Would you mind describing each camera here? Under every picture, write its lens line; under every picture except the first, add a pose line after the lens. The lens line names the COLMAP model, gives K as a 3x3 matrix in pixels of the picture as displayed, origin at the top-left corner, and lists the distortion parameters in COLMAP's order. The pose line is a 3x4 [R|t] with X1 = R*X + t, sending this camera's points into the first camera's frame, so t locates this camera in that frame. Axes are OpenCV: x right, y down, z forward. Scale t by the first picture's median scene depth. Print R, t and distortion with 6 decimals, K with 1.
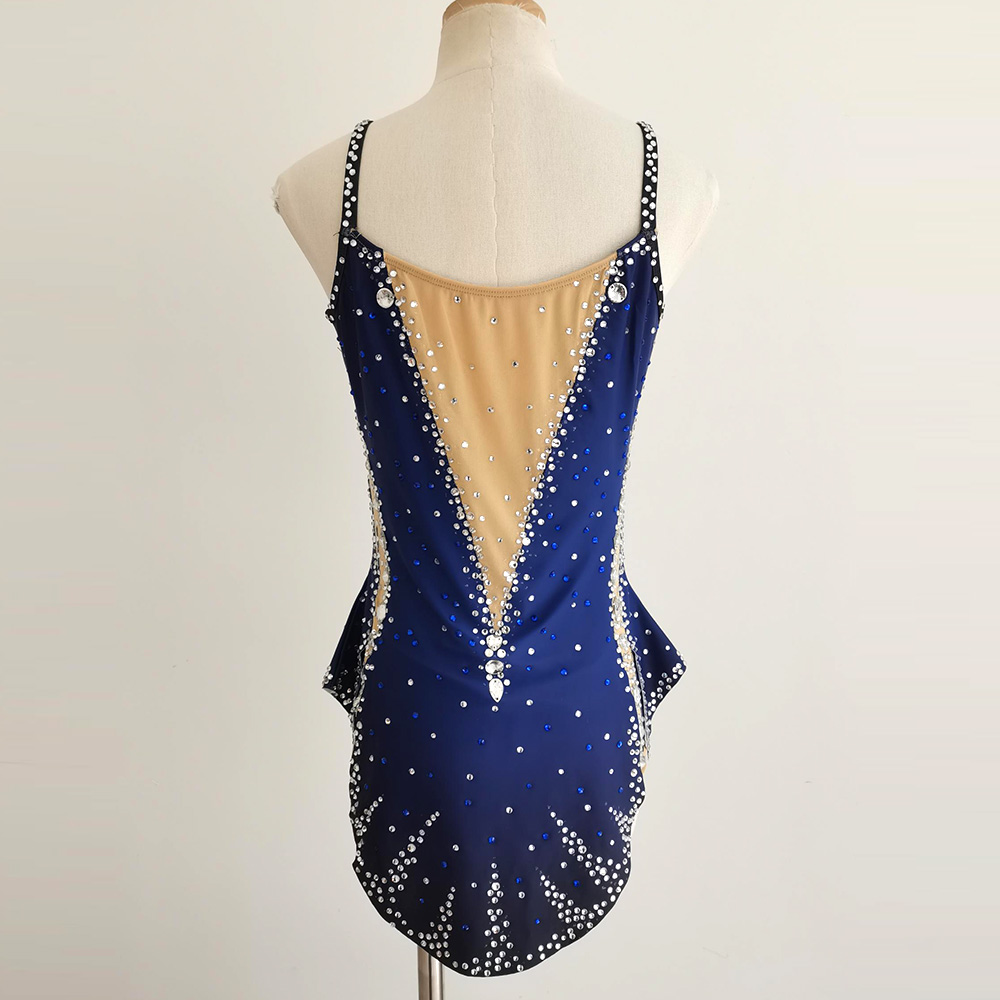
lens RADIAL K [[1055.5, 0, 500.8], [0, 1055.5, 473.4], [0, 0, 1]] dist [-0.005979, 0.019562]
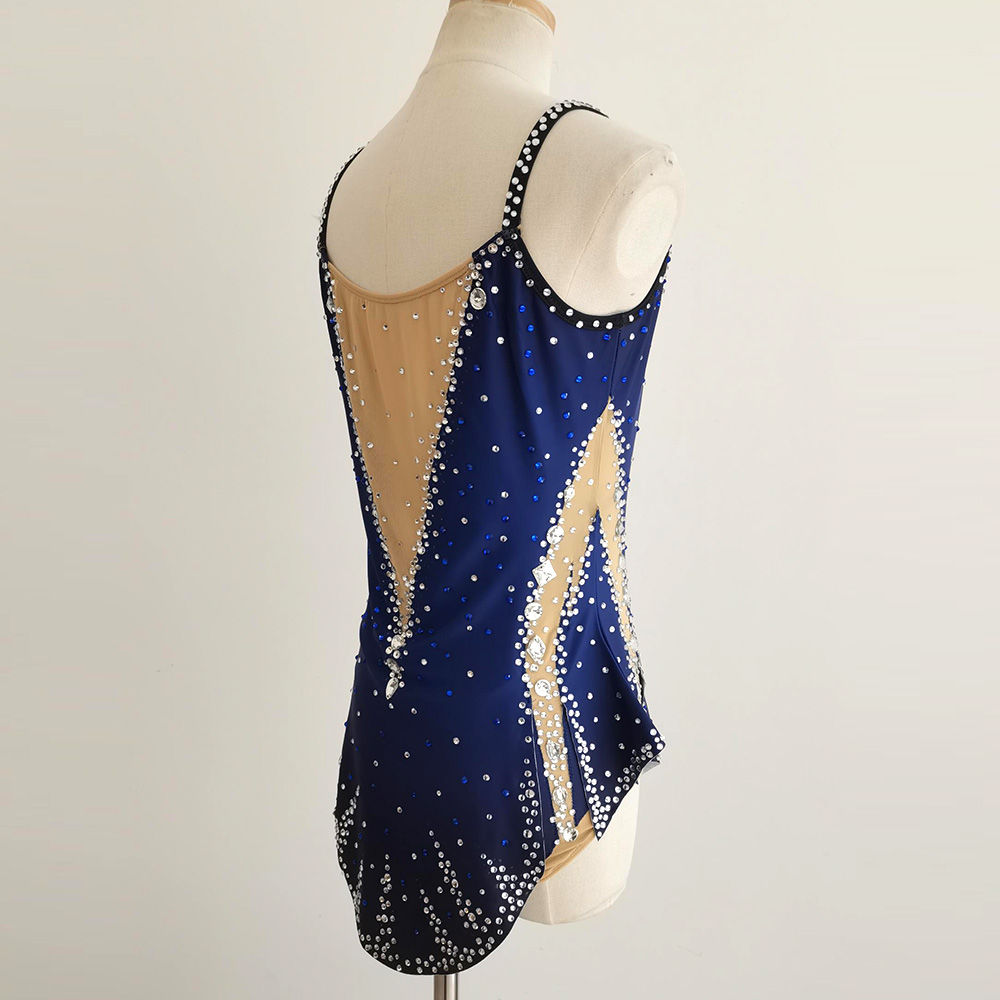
lens RADIAL K [[1103.1, 0, 522.8], [0, 1103.1, 500.6], [0, 0, 1]] dist [0.008857, -0.003299]
pose [[0.588529, 0.142055, -0.795898, 0.899133], [-0.128144, 0.988388, 0.081655, -0.078747], [0.798256, 0.053933, 0.599899, 0.450674]]
